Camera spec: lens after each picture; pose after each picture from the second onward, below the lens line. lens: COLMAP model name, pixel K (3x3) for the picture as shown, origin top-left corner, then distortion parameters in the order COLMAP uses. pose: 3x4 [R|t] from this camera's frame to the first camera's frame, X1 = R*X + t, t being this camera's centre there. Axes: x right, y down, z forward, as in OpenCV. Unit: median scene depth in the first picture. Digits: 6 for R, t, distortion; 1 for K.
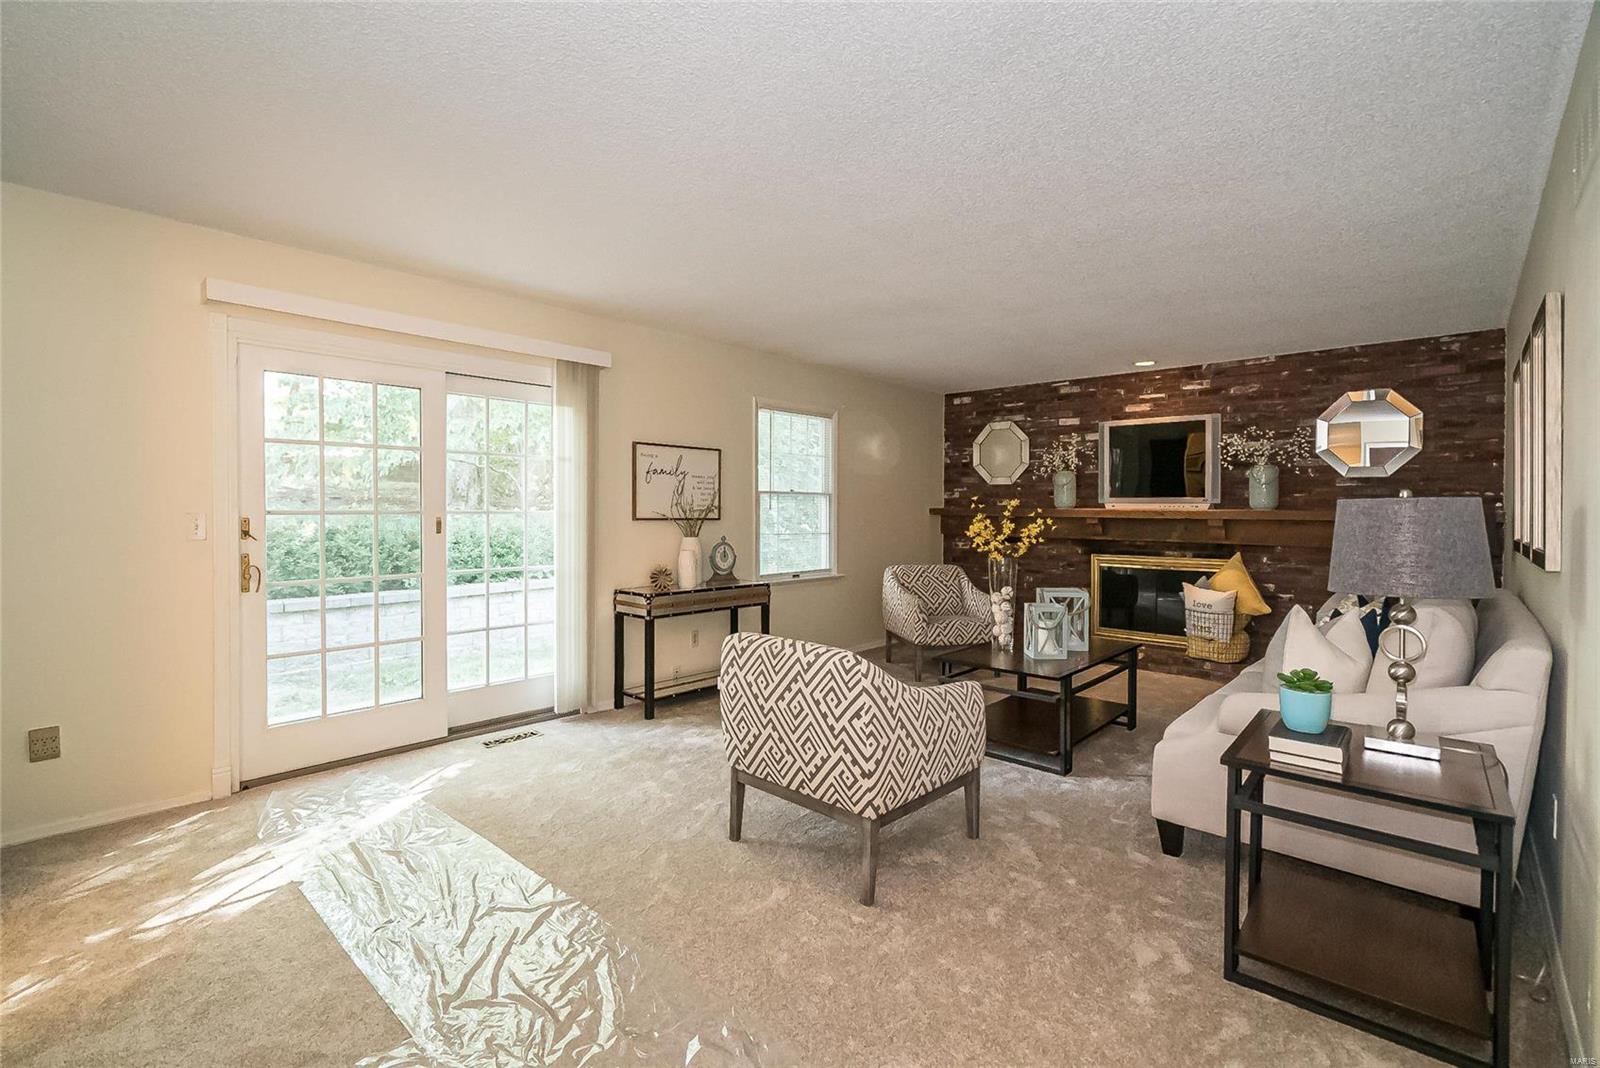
lens RADIAL K [[714.5, 0, 800.7], [0, 714.5, 527.6], [0, 0, 1]] dist [-0.001637, -0.000019]
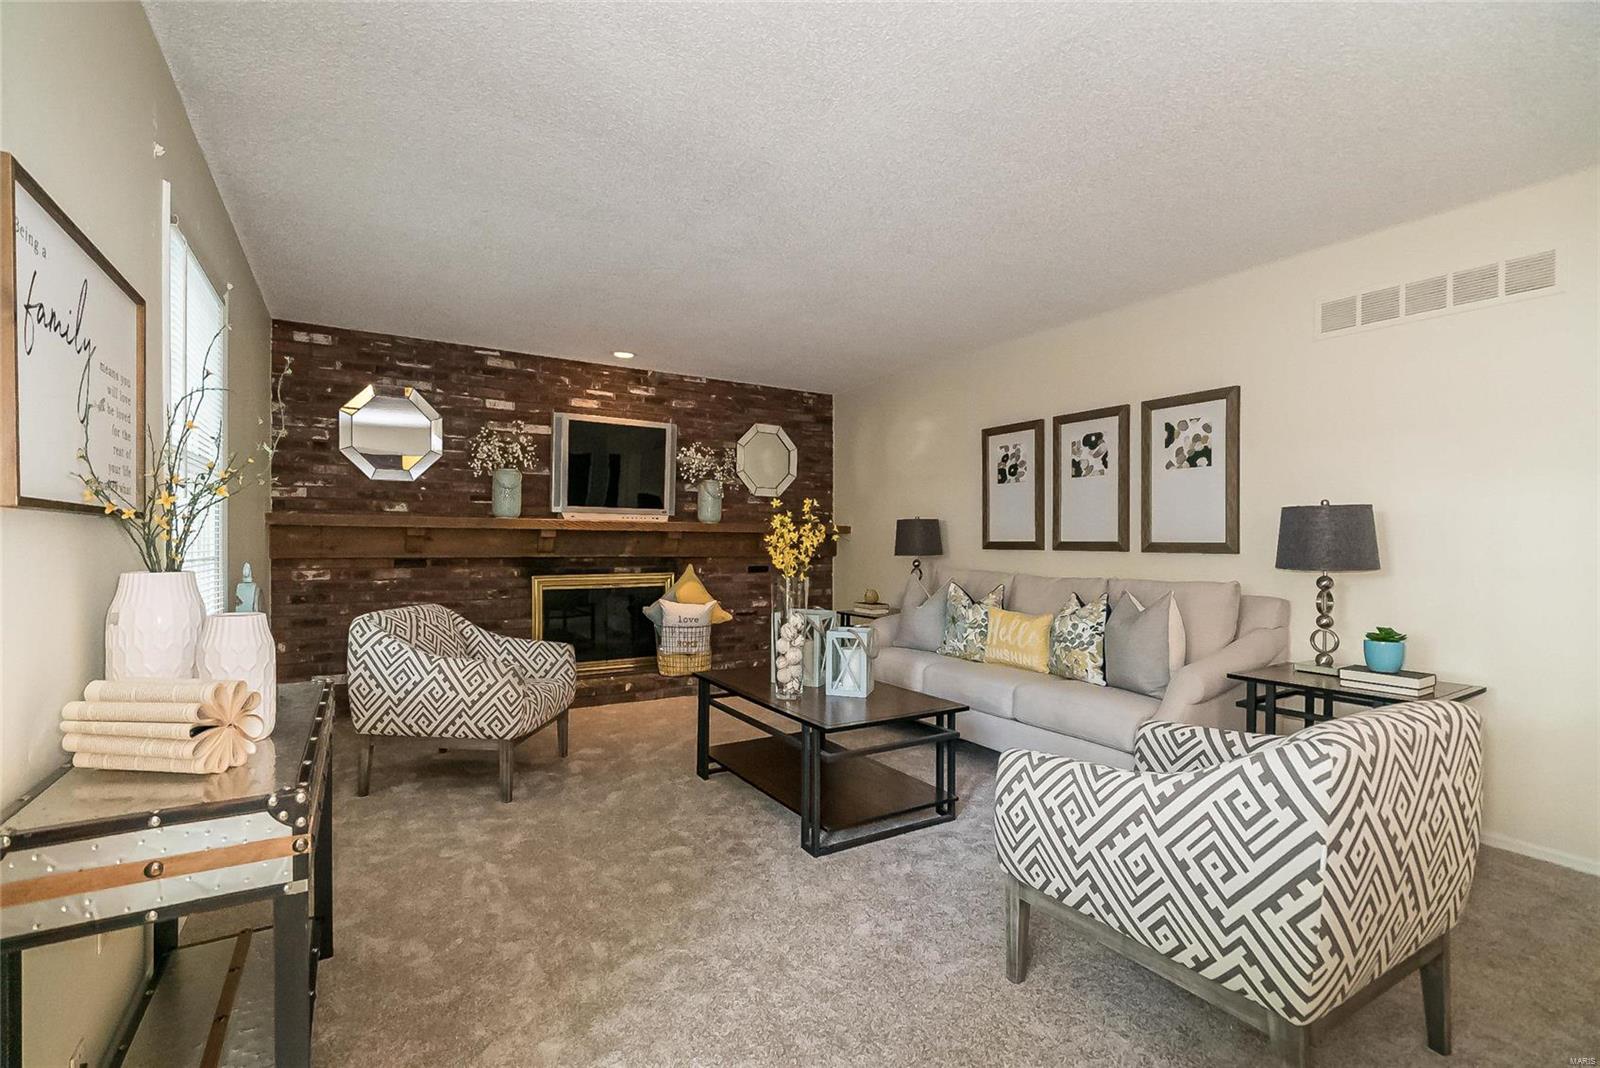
lens RADIAL K [[714.3, 0, 779.5], [0, 714.3, 544.4], [0, 0, 1]] dist [-0.001003, 0.000312]
pose [[0.289180, -0.007873, 0.957242, -0.301186], [0.019951, 0.999799, 0.002196, 0.005968], [-0.957067, 0.018463, 0.289278, 0.550392]]
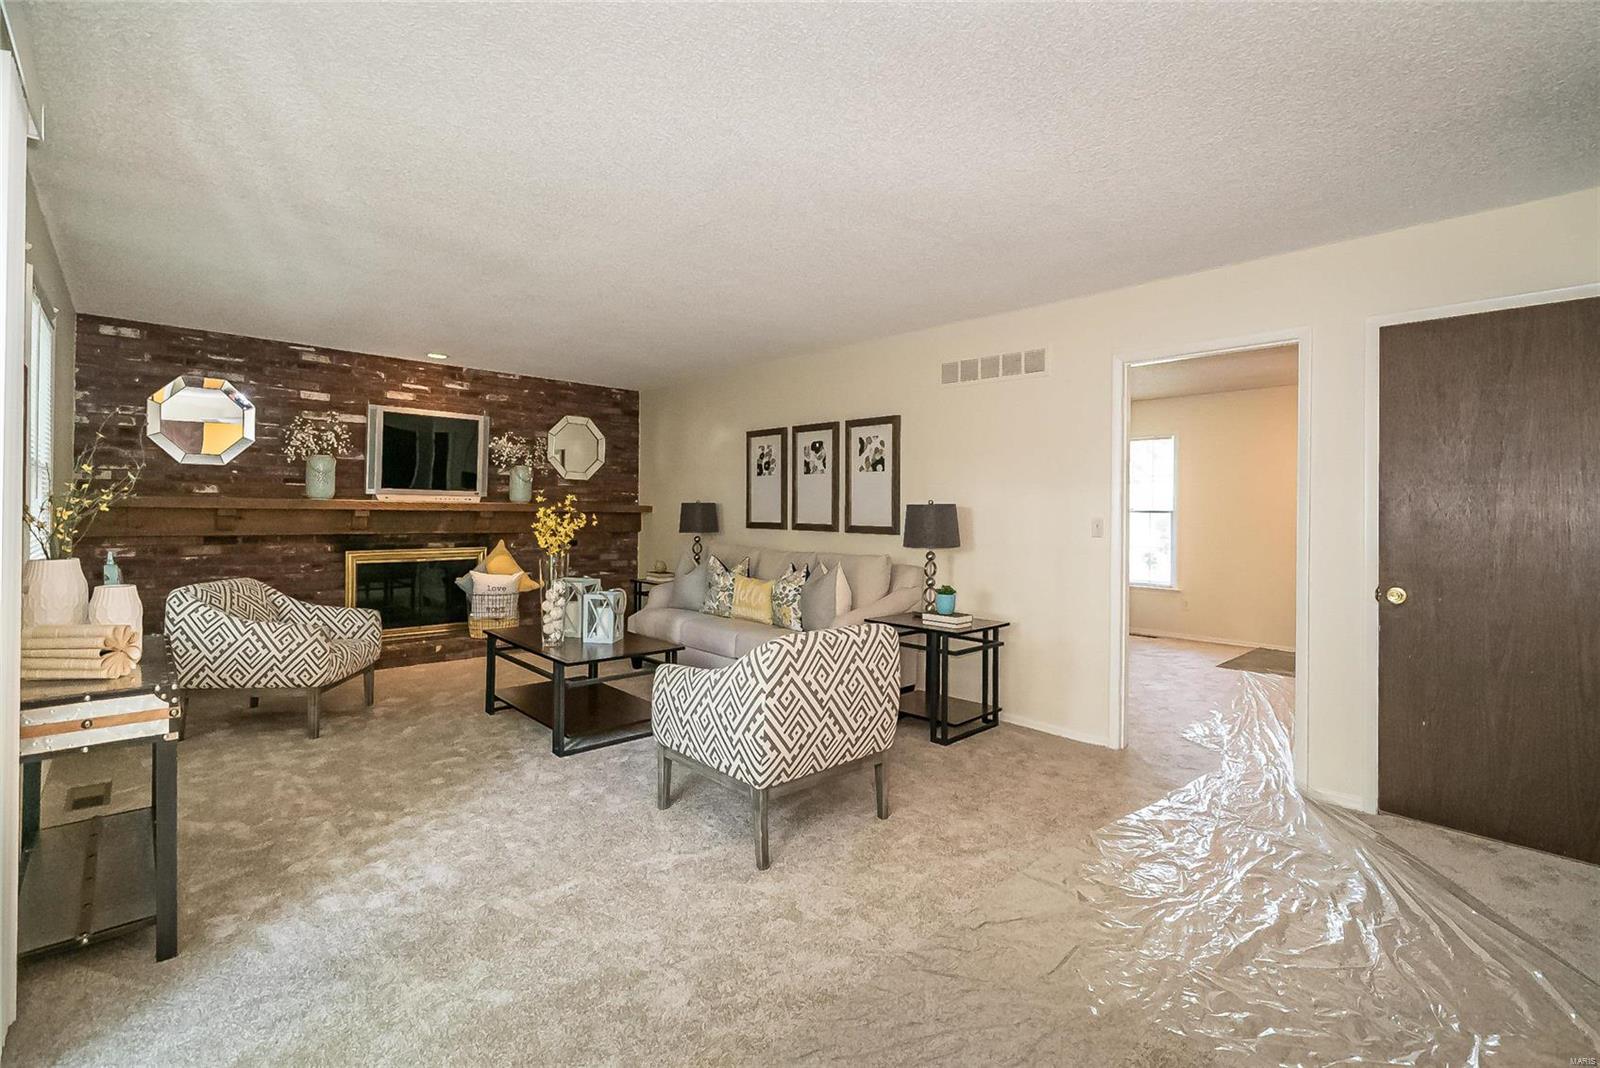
lens RADIAL K [[719.6, 0, 792.4], [0, 719.6, 508.5], [0, 0, 1]] dist [0.000867, 0.000166]
pose [[0.086762, -0.001754, 0.996228, -0.468256], [0.012894, 0.999917, 0.000638, -0.009915], [-0.996146, 0.012790, 0.086777, 0.408011]]
